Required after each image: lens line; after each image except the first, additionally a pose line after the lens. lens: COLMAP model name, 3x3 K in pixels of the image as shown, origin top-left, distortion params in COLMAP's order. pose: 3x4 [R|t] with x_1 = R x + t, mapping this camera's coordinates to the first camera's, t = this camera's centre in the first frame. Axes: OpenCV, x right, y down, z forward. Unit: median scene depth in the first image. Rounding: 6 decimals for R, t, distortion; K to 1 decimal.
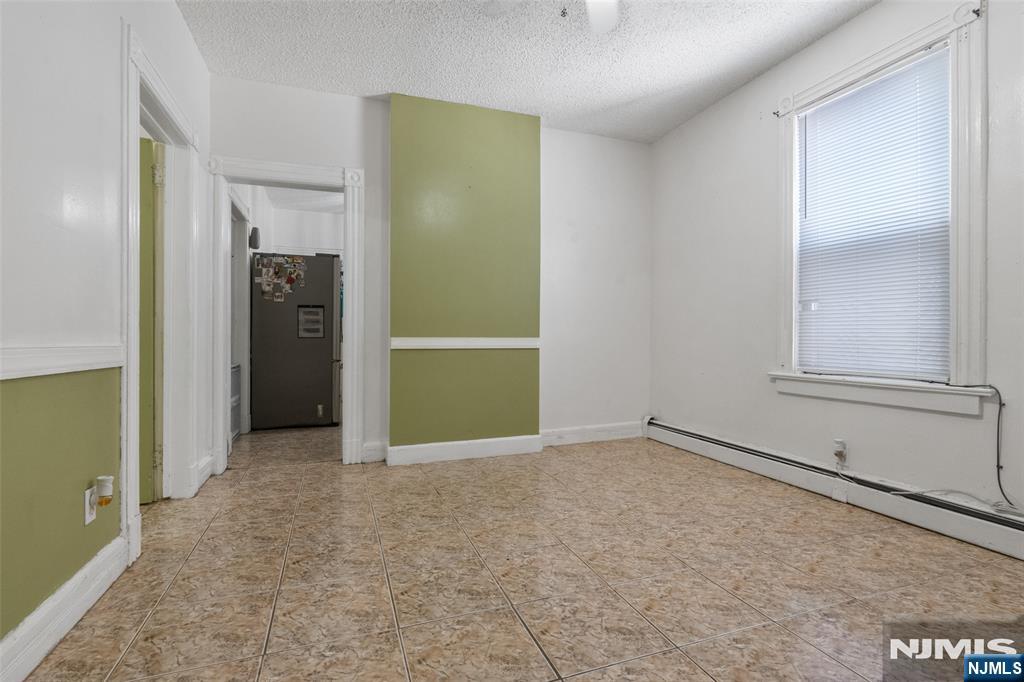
lens RADIAL K [[467.2, 0, 512.0], [0, 467.2, 341.0], [0, 0, 1]] dist [-0.001321, -0.000053]
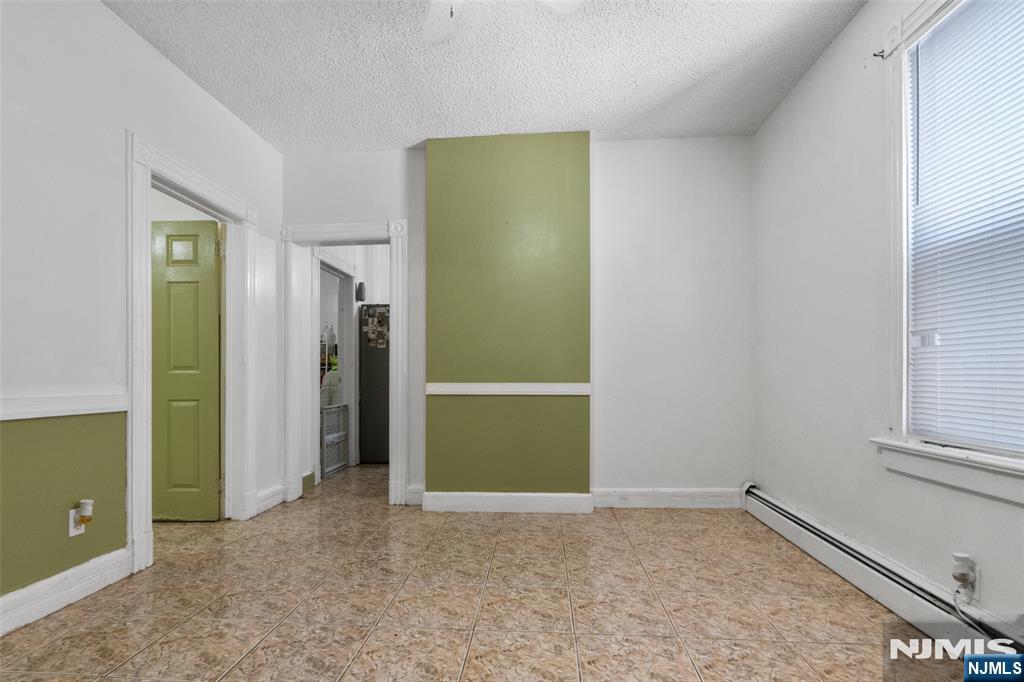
lens RADIAL K [[476.6, 0, 509.6], [0, 476.6, 377.9], [0, 0, 1]] dist [0.000109, 0.000495]
pose [[0.912853, 0.000271, -0.408288, 0.323982], [-0.000729, 0.999999, -0.000967, -0.017537], [0.408287, 0.001180, 0.912853, 0.139132]]
